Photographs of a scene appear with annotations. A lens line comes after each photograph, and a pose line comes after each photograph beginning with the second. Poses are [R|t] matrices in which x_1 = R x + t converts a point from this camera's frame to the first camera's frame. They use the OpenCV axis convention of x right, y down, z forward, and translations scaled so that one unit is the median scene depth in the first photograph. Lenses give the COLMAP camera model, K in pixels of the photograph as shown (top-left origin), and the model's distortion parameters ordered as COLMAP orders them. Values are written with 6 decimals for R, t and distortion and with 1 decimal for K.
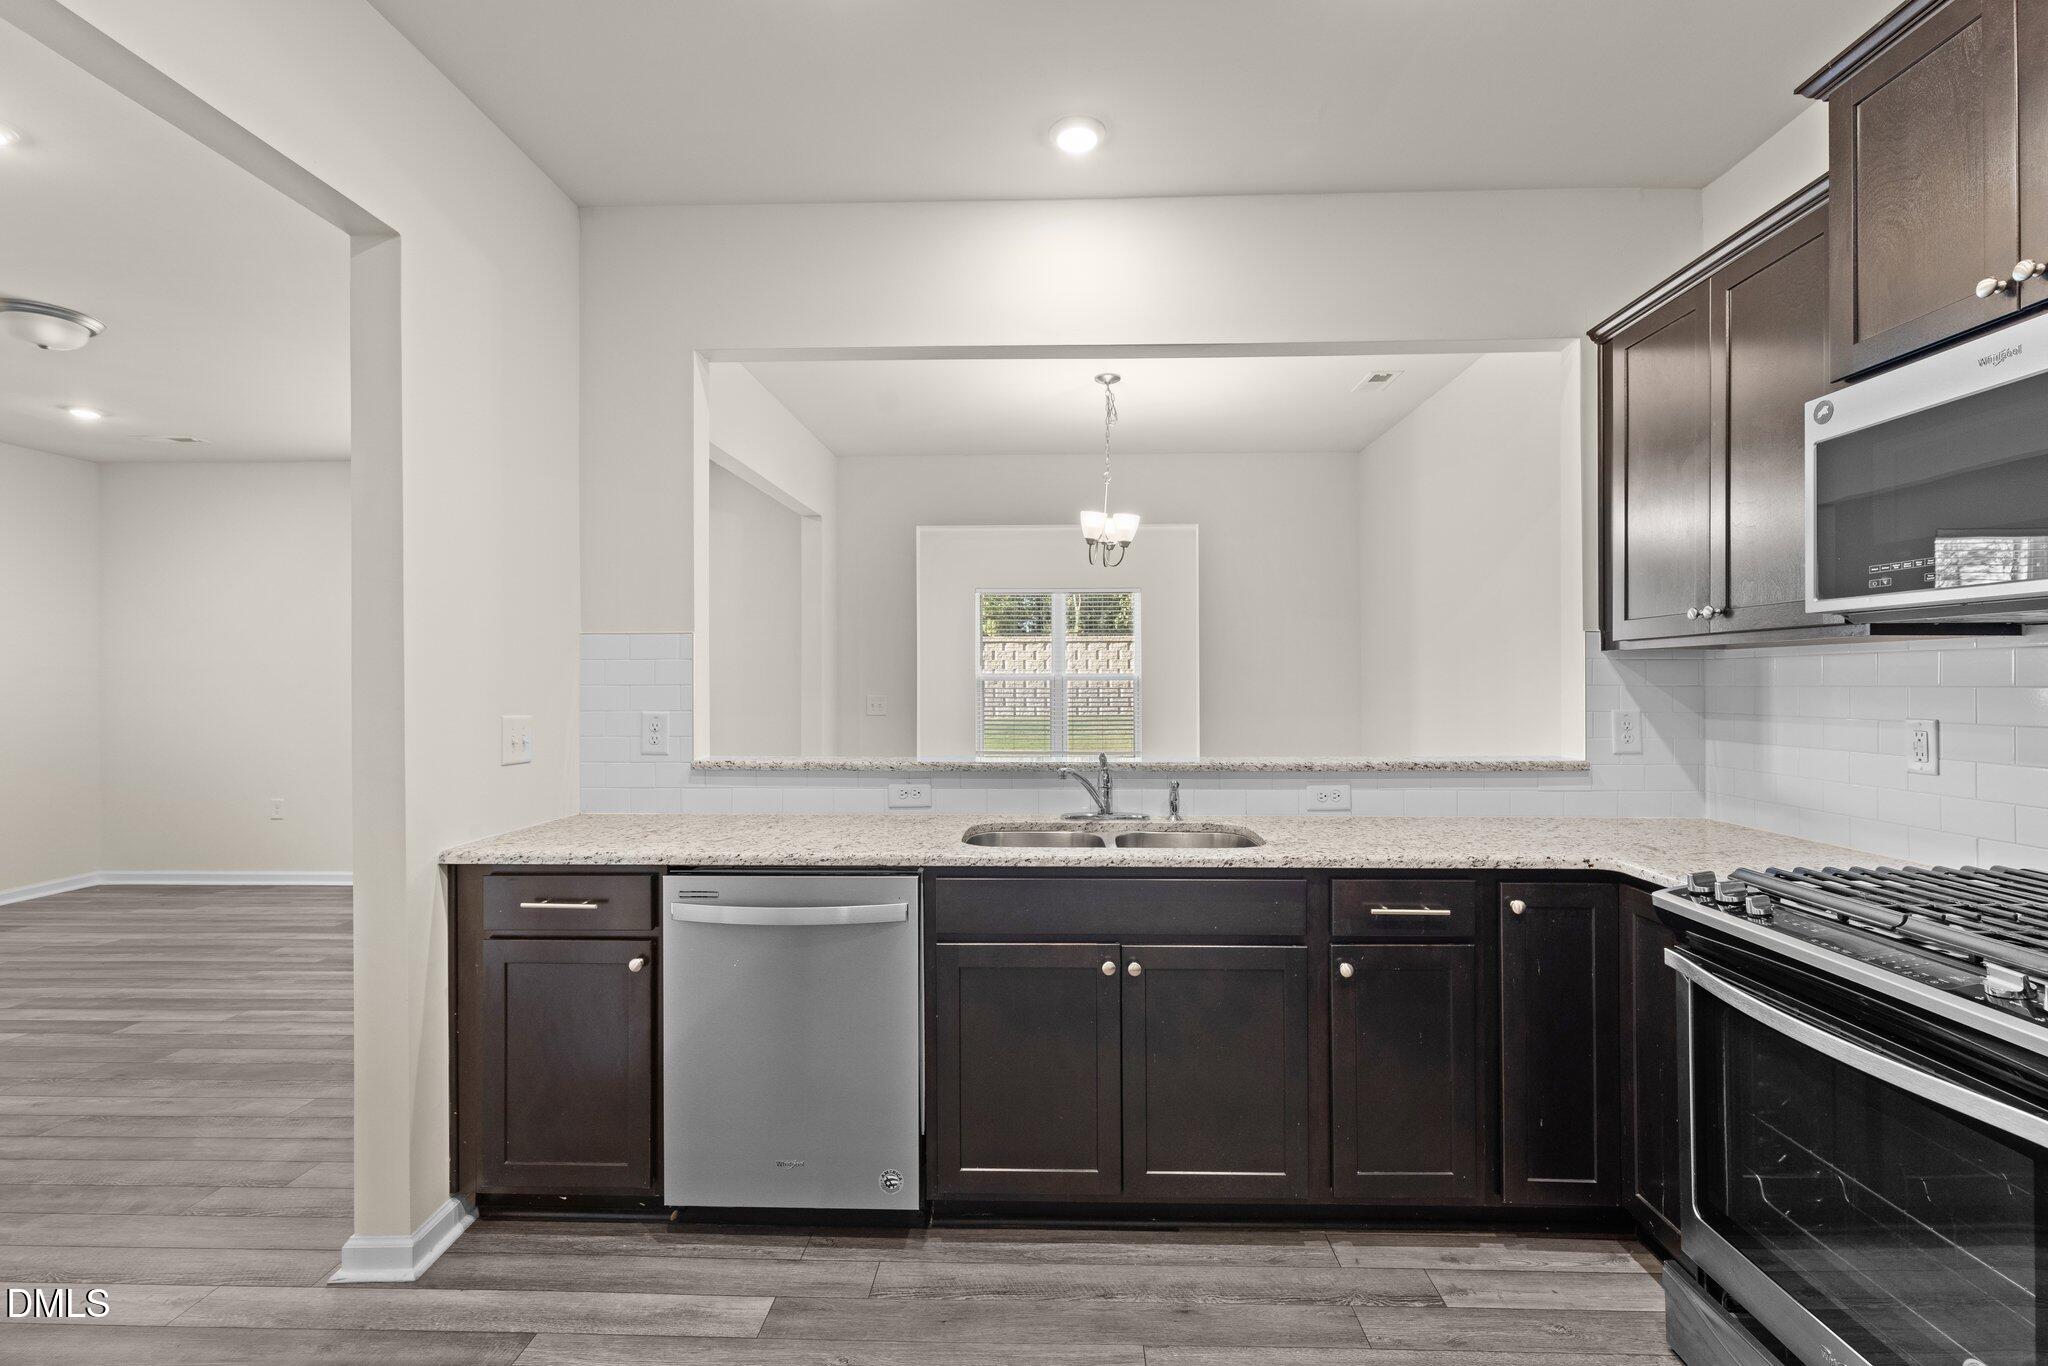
lens RADIAL K [[920.0, 0, 1012.4], [0, 920.0, 673.6], [0, 0, 1]] dist [0.010480, -0.001739]
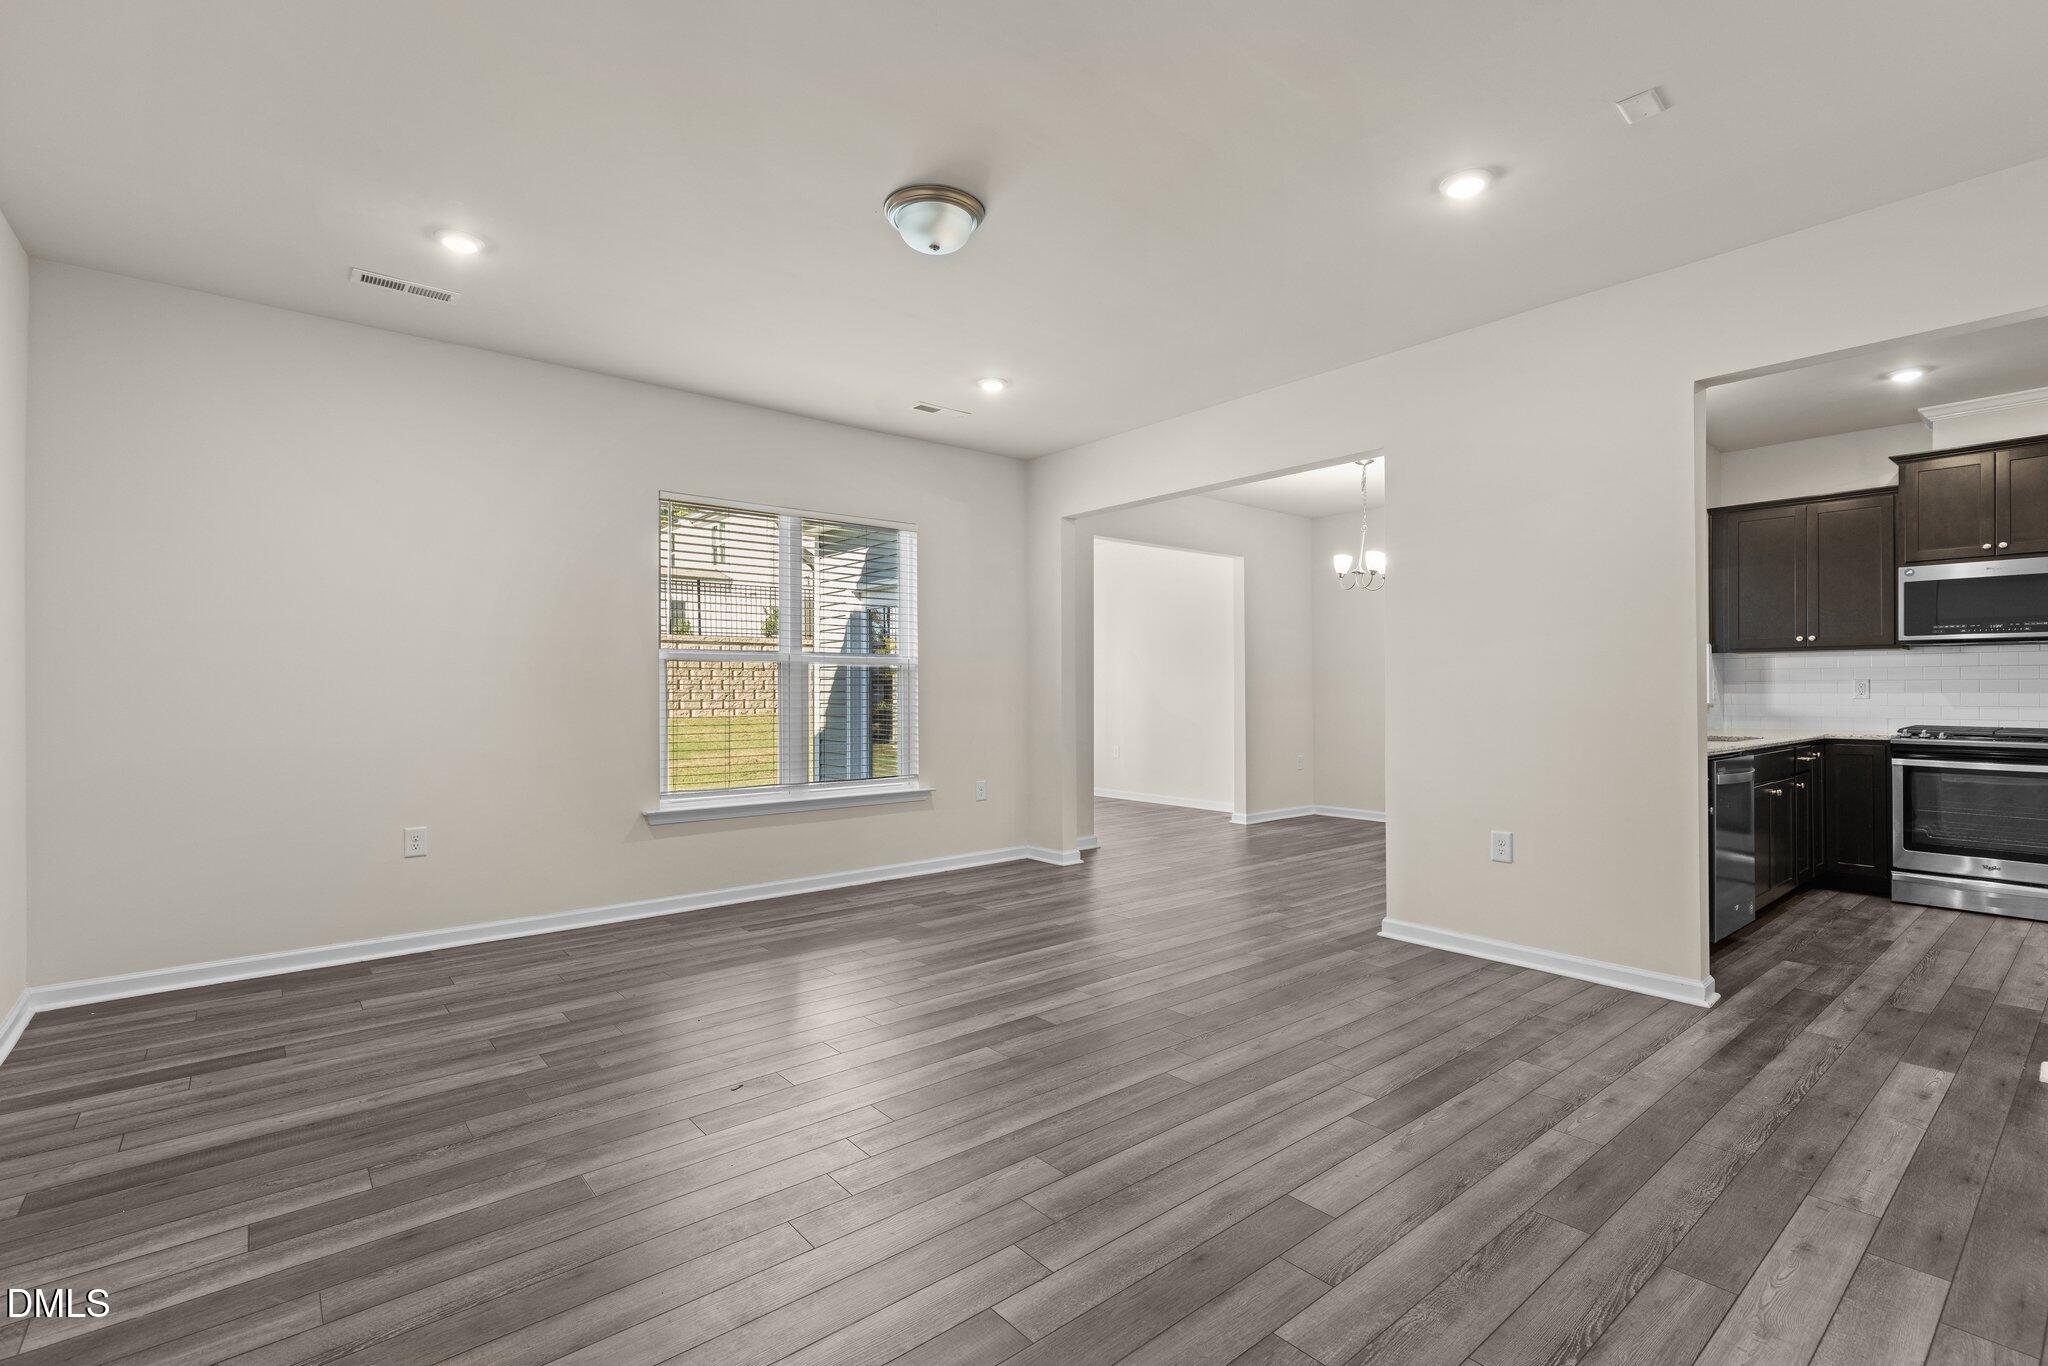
lens RADIAL K [[920.0, 0, 1016.4], [0, 920.0, 692.9], [0, 0, 1]] dist [0.010480, -0.001739]
pose [[0.744268, 0.001408, 0.667879, -2.154818], [-0.006915, 0.999960, 0.005597, 0.070134], [-0.667845, -0.008784, 0.744249, 0.465230]]
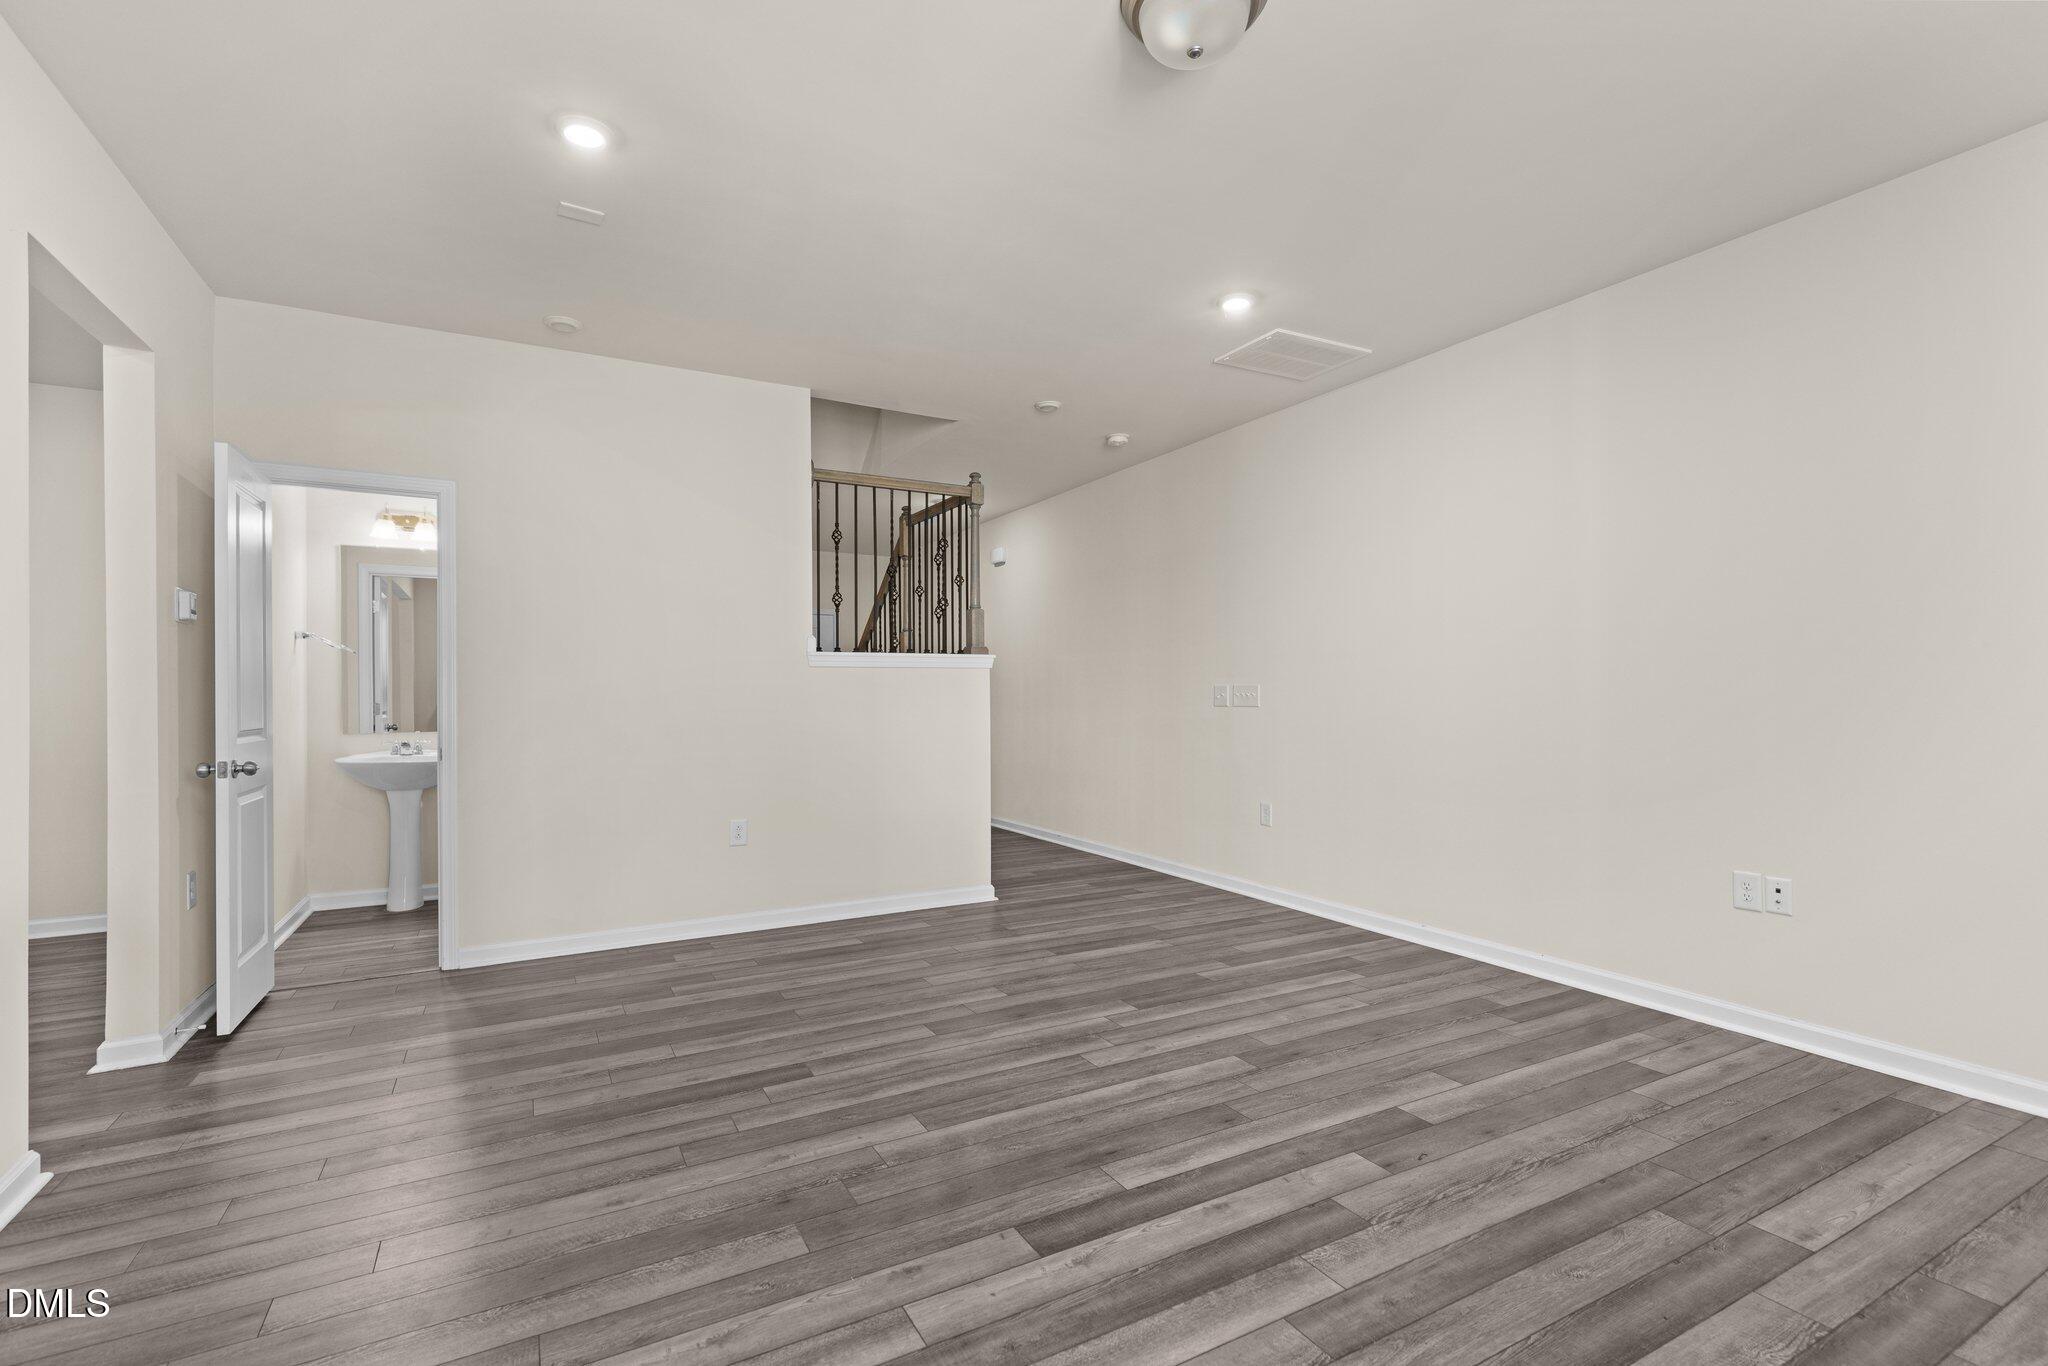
lens RADIAL K [[920.0, 0, 1027.3], [0, 920.0, 689.7], [0, 0, 1]] dist [0.010480, -0.001739]
pose [[-0.852500, 0.007117, -0.522679, -0.903198], [0.013715, 0.999868, -0.008755, 0.070585], [0.522547, -0.014632, -0.852485, 2.013058]]
